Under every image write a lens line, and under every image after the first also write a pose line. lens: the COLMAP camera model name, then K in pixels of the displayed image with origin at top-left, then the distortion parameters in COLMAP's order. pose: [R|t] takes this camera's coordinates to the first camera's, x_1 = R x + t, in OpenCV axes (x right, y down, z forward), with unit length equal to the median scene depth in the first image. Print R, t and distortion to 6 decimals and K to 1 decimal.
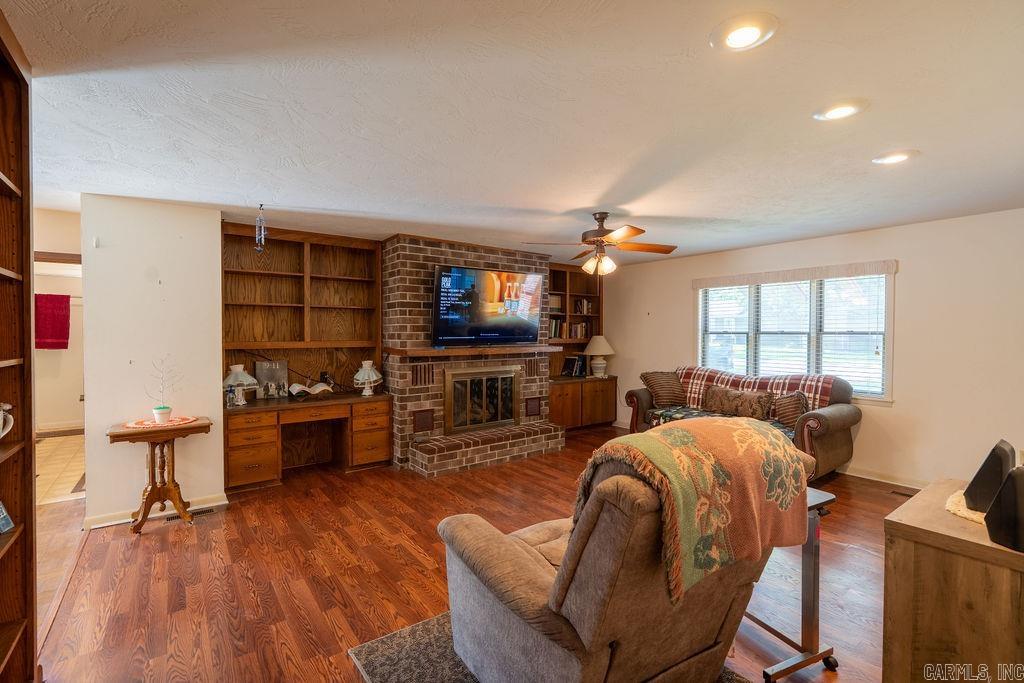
lens RADIAL K [[459.3, 0, 510.5], [0, 459.3, 340.0], [0, 0, 1]] dist [-0.005130, 0.000255]
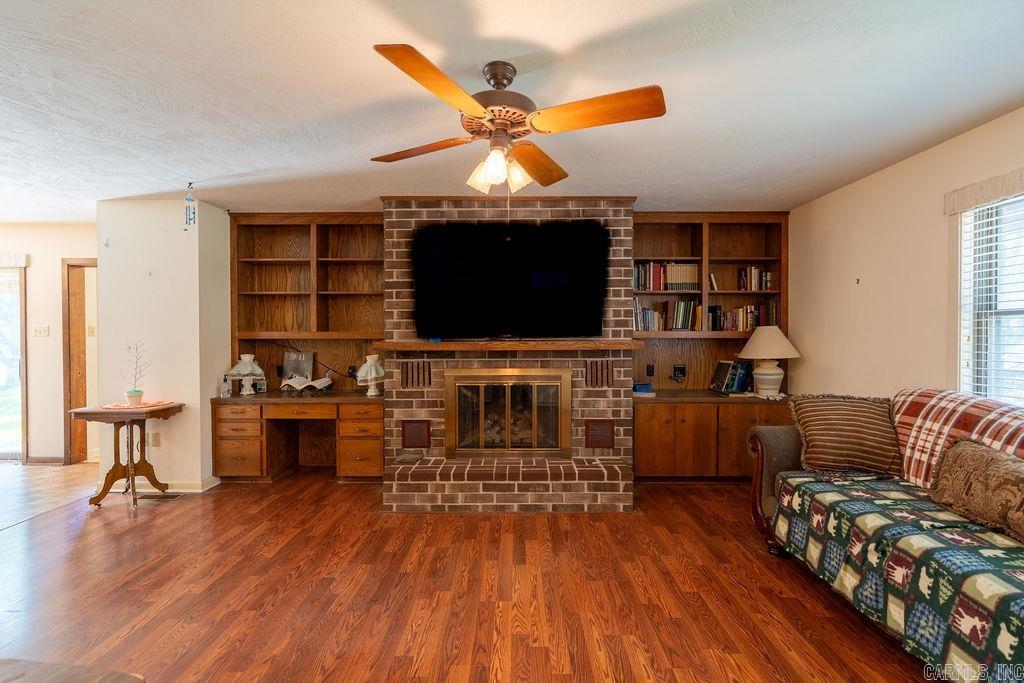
lens RADIAL K [[459.3, 0, 510.5], [0, 459.3, 340.0], [0, 0, 1]] dist [-0.005130, 0.000255]
pose [[0.794482, 0.006157, -0.607256, 0.401111], [-0.007768, 0.999970, -0.000024, 0.015769], [0.607237, 0.004737, 0.794506, 0.475908]]
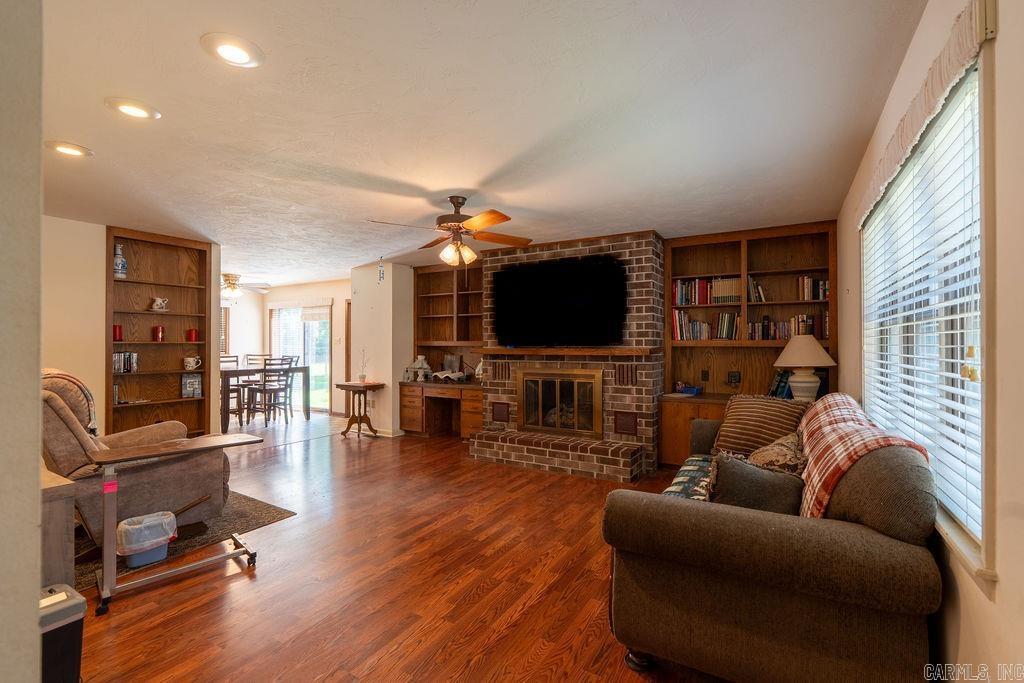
lens RADIAL K [[459.3, 0, 510.5], [0, 459.3, 340.0], [0, 0, 1]] dist [-0.005130, 0.000255]
pose [[0.376009, -0.005708, -0.926598, 0.846092], [-0.012884, 0.999852, -0.011387, 0.012623], [0.926526, 0.016219, 0.375880, 0.592793]]
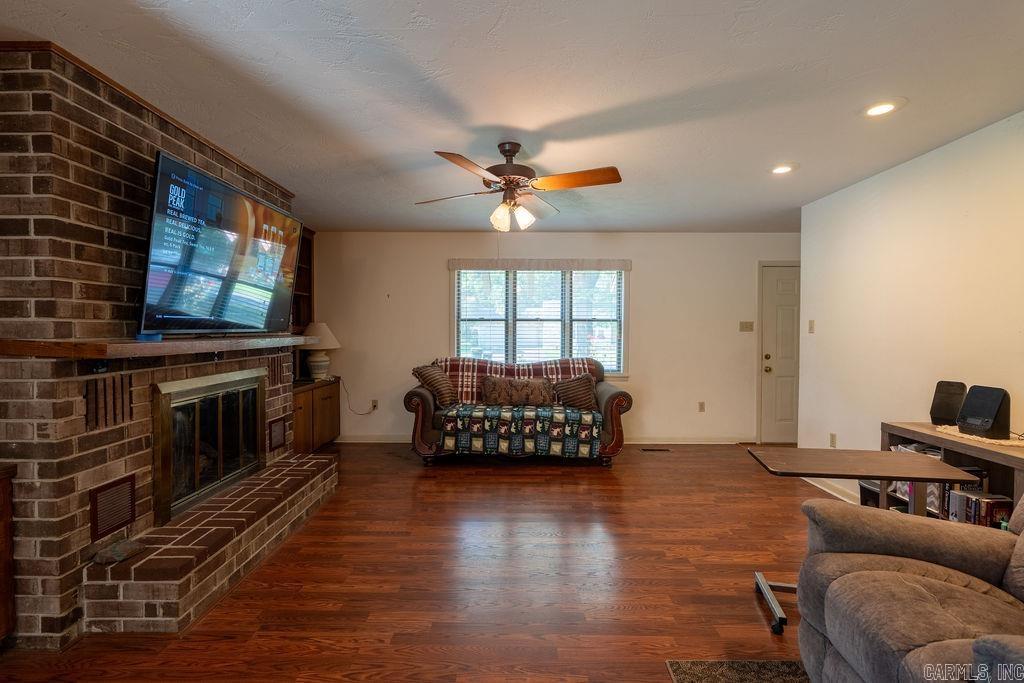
lens RADIAL K [[475.6, 0, 510.0], [0, 475.6, 340.0], [0, 0, 1]] dist [0.000032, 0.000579]
pose [[0.607437, -0.016238, 0.794202, -0.312731], [0.009826, 0.999868, 0.012928, 0.016208], [-0.794307, -0.000049, 0.607517, 0.425762]]
